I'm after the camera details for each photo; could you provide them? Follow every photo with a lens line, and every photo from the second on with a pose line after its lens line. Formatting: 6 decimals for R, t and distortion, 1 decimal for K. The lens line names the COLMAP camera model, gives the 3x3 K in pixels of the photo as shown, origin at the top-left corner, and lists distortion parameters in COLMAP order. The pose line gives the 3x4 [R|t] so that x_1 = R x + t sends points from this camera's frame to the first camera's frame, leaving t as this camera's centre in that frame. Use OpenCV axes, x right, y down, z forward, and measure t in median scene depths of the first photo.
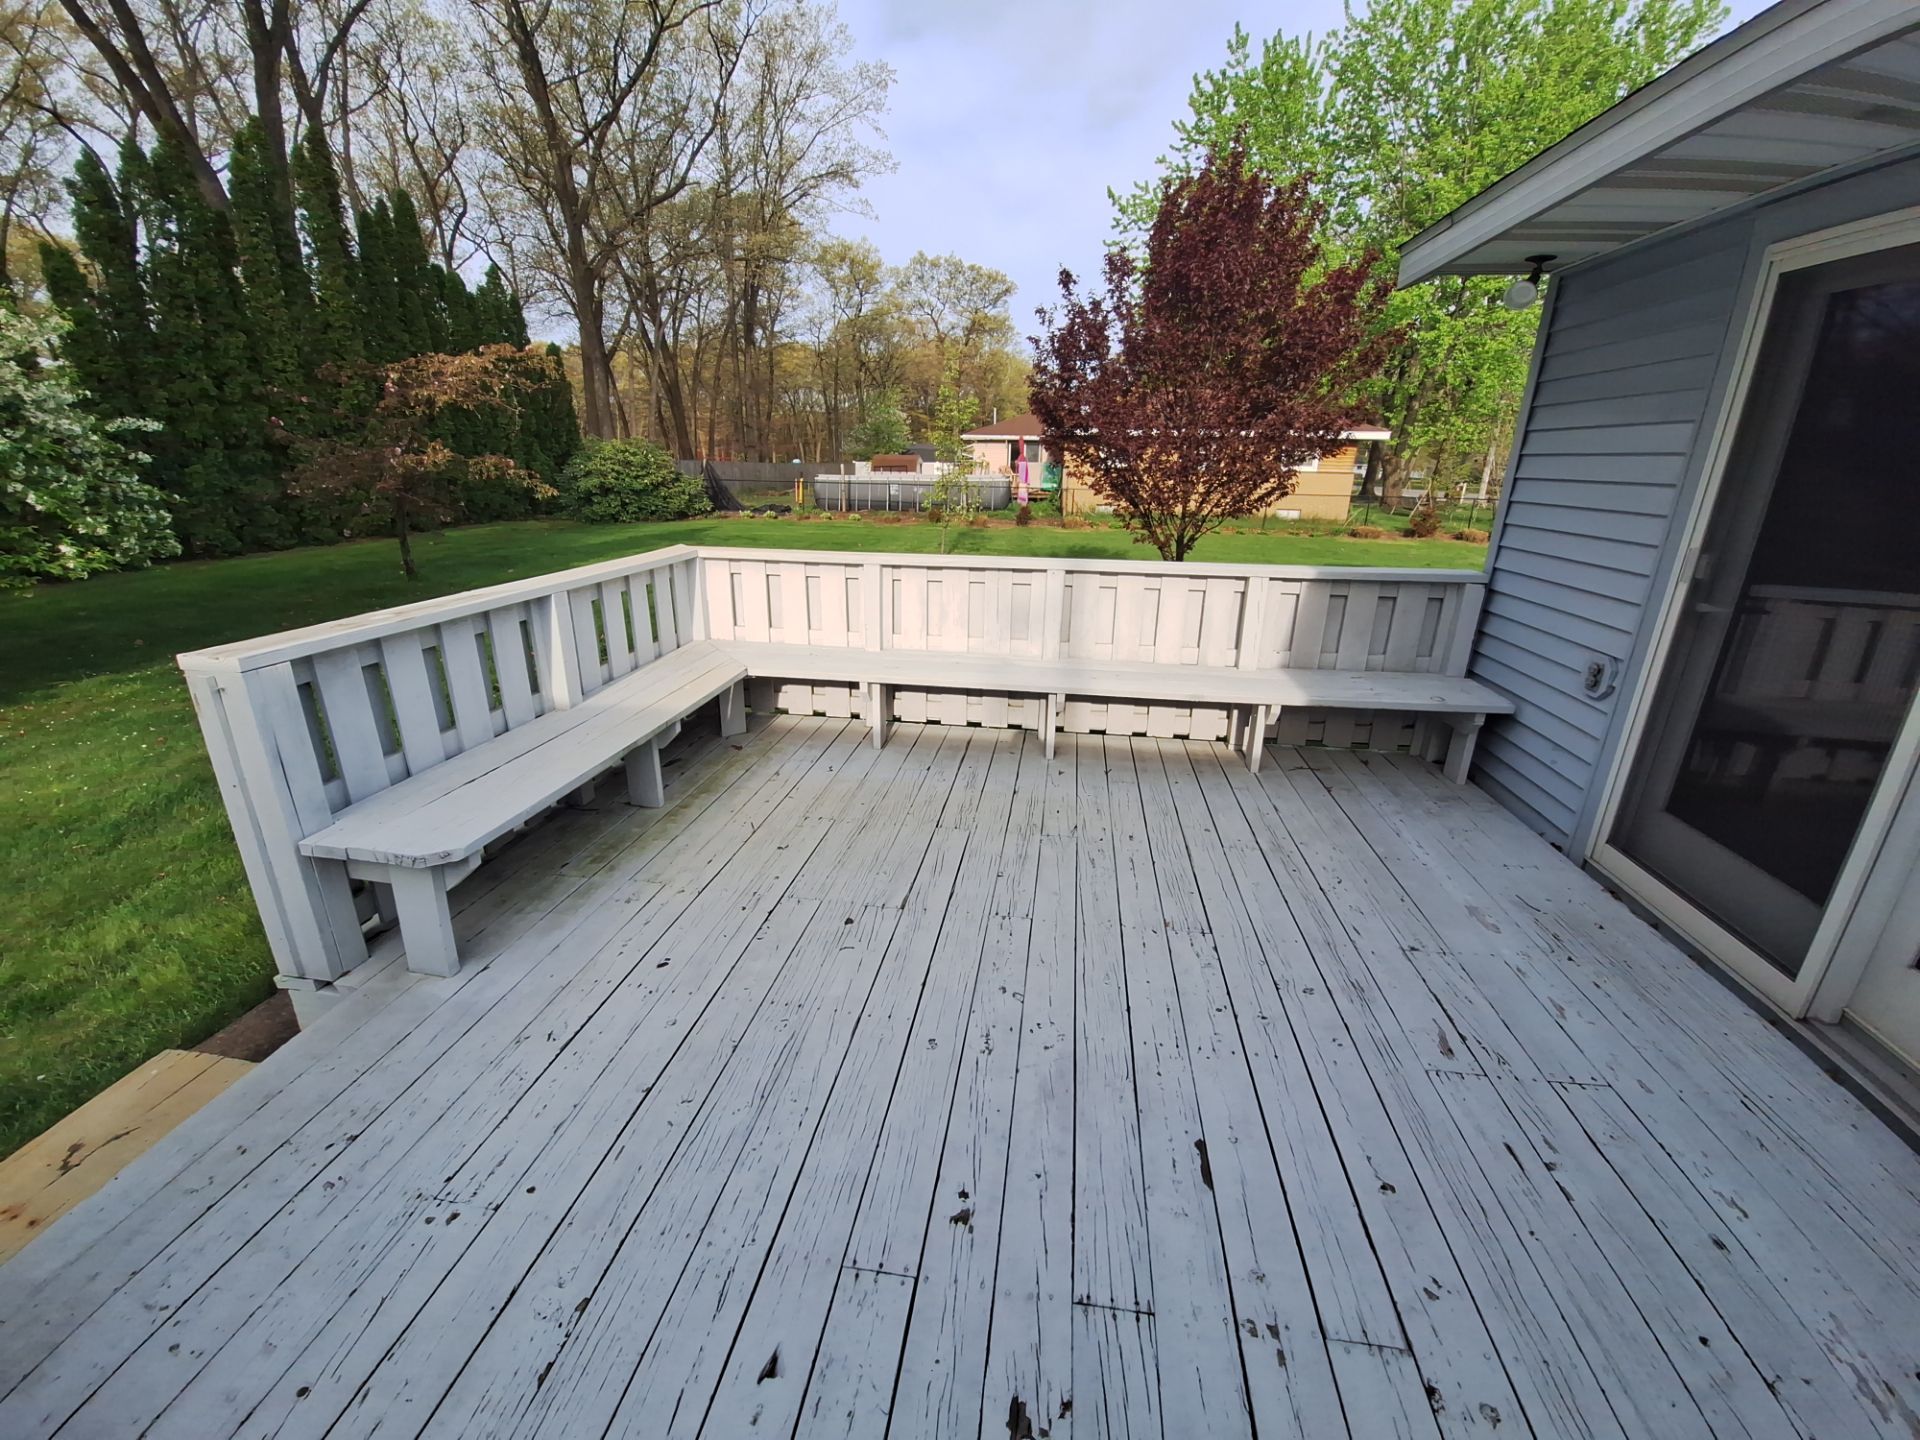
lens RADIAL K [[769.6, 0, 957.7], [0, 769.6, 720.3], [0, 0, 1]] dist [-0.011708, -0.005206]
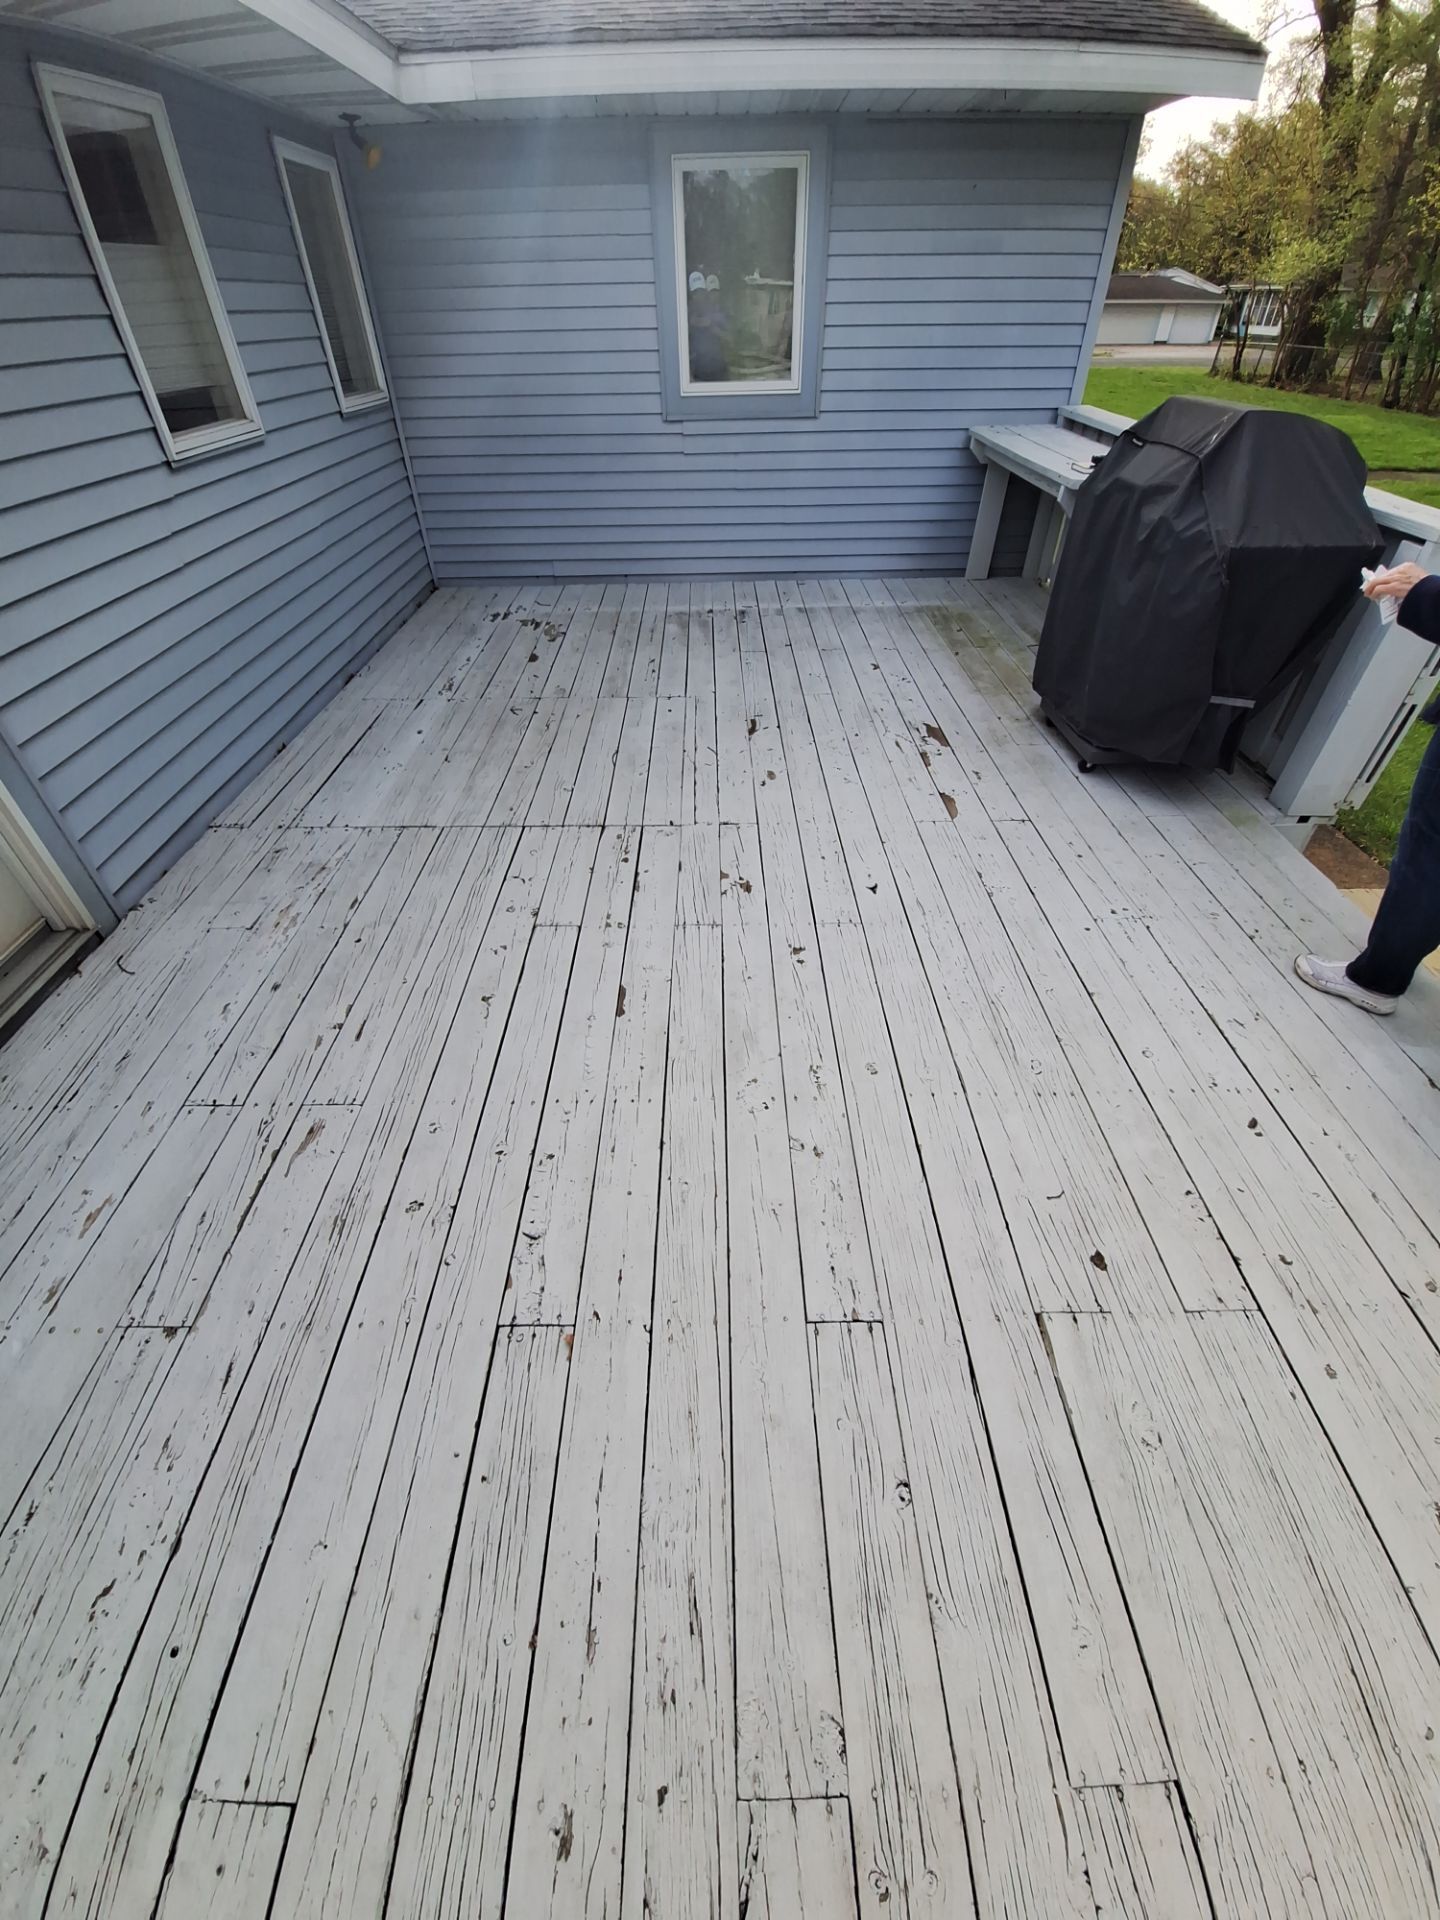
lens RADIAL K [[769.6, 0, 722.9], [0, 769.6, 971.5], [0, 0, 1]] dist [-0.011708, -0.005206]
pose [[-0.986931, 0.105182, -0.122085, 0.155940], [-0.051534, 0.511814, 0.857549, -0.277526], [0.152683, 0.852633, -0.499704, 0.823558]]
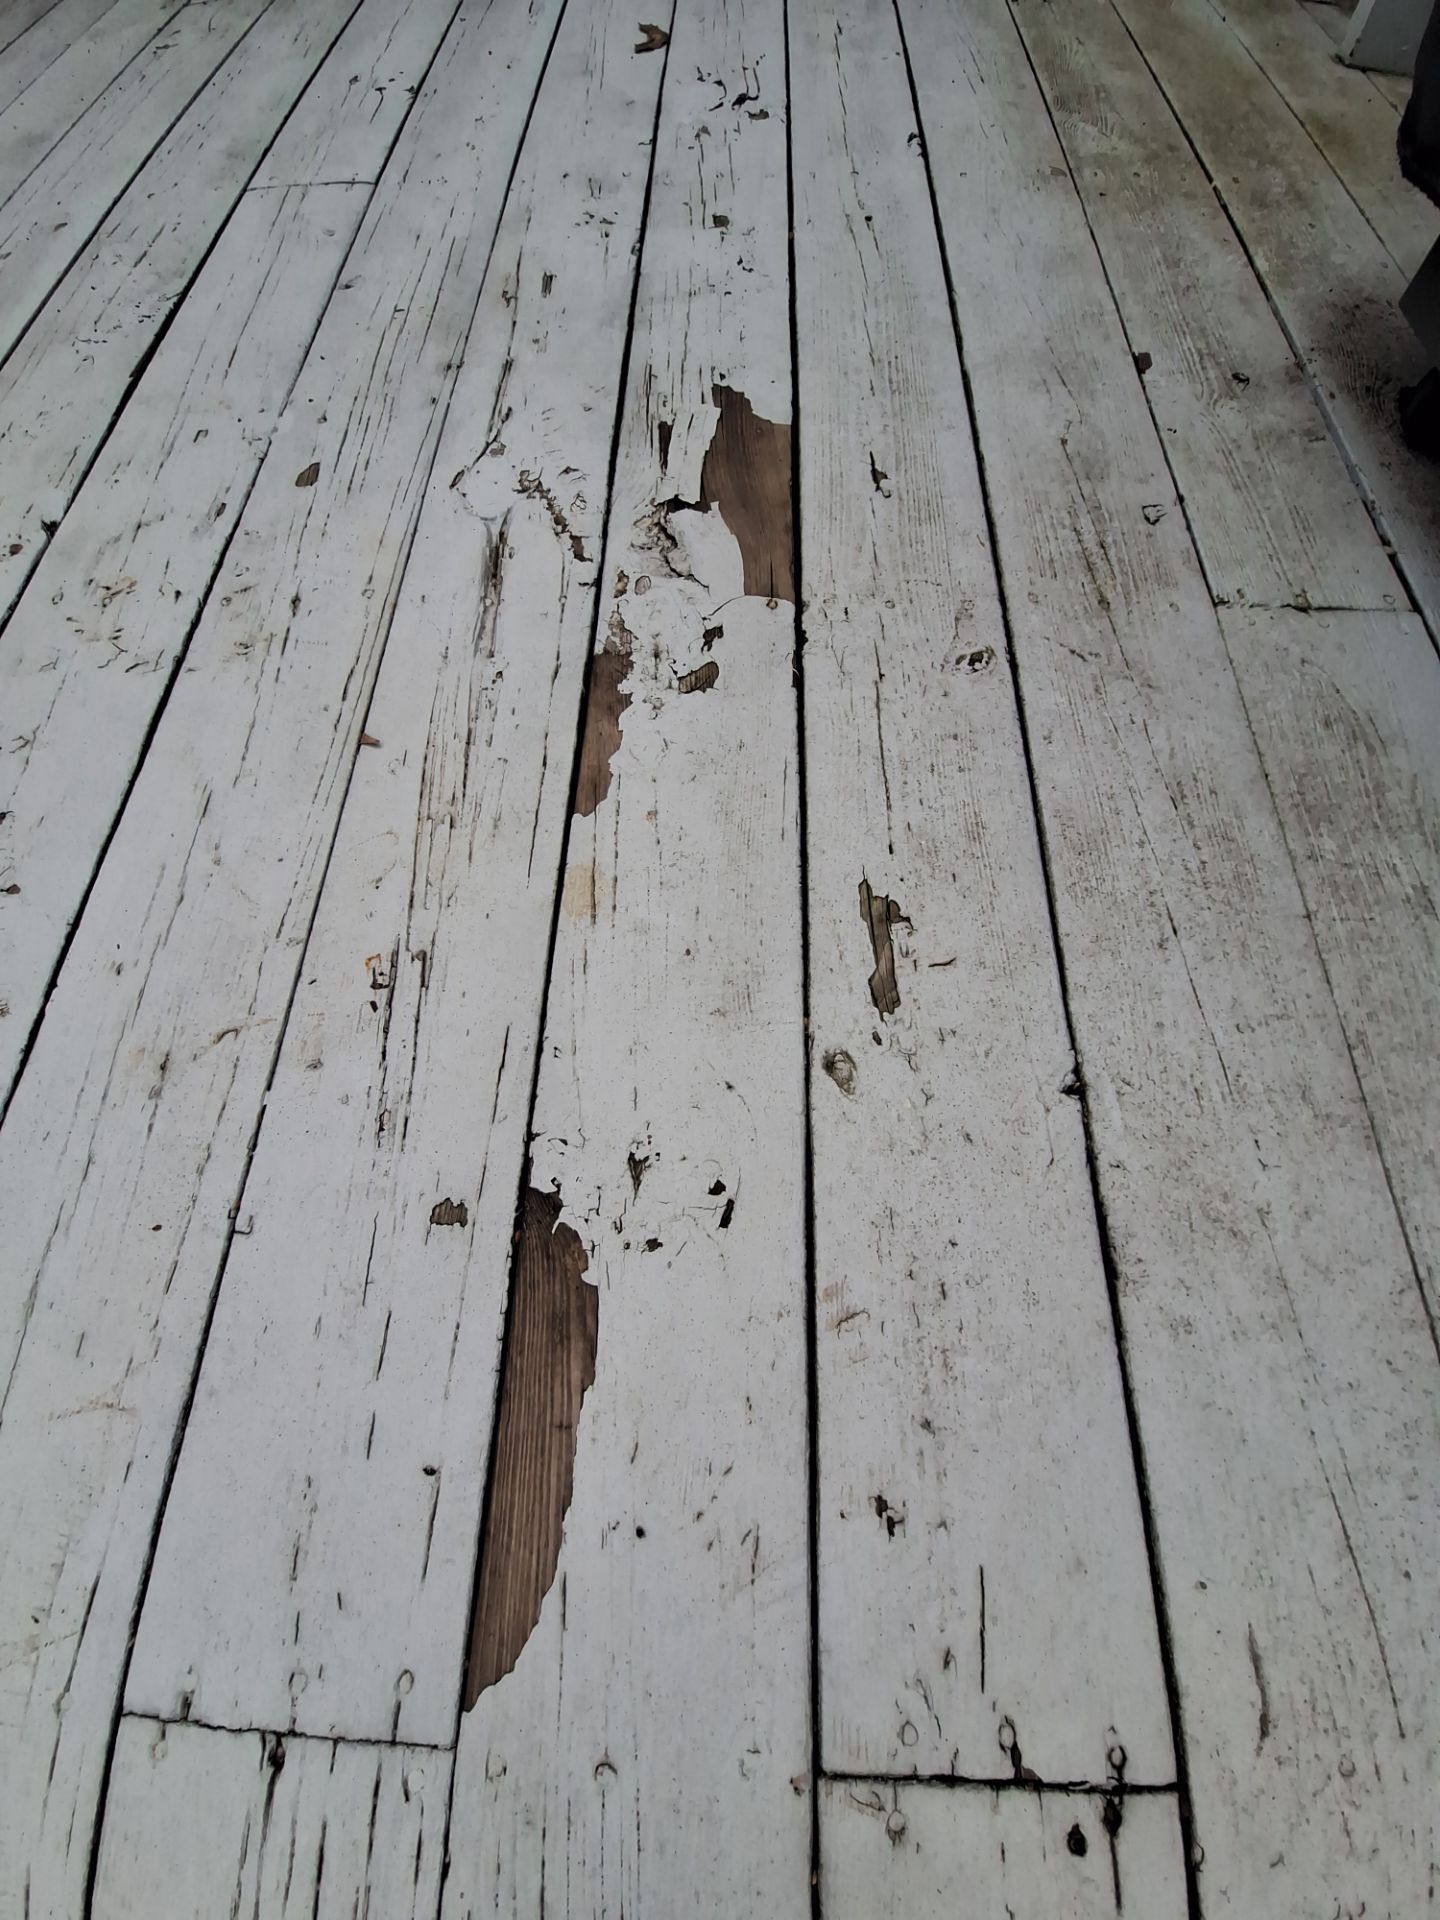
lens RADIAL K [[769.6, 0, 720.5], [0, 769.6, 965.2], [0, 0, 1]] dist [-0.011708, -0.005206]
pose [[-0.993117, 0.106855, -0.047971, -0.262686], [-0.037965, 0.093784, 0.994868, 0.269096], [0.110806, 0.989842, -0.089082, 0.199540]]
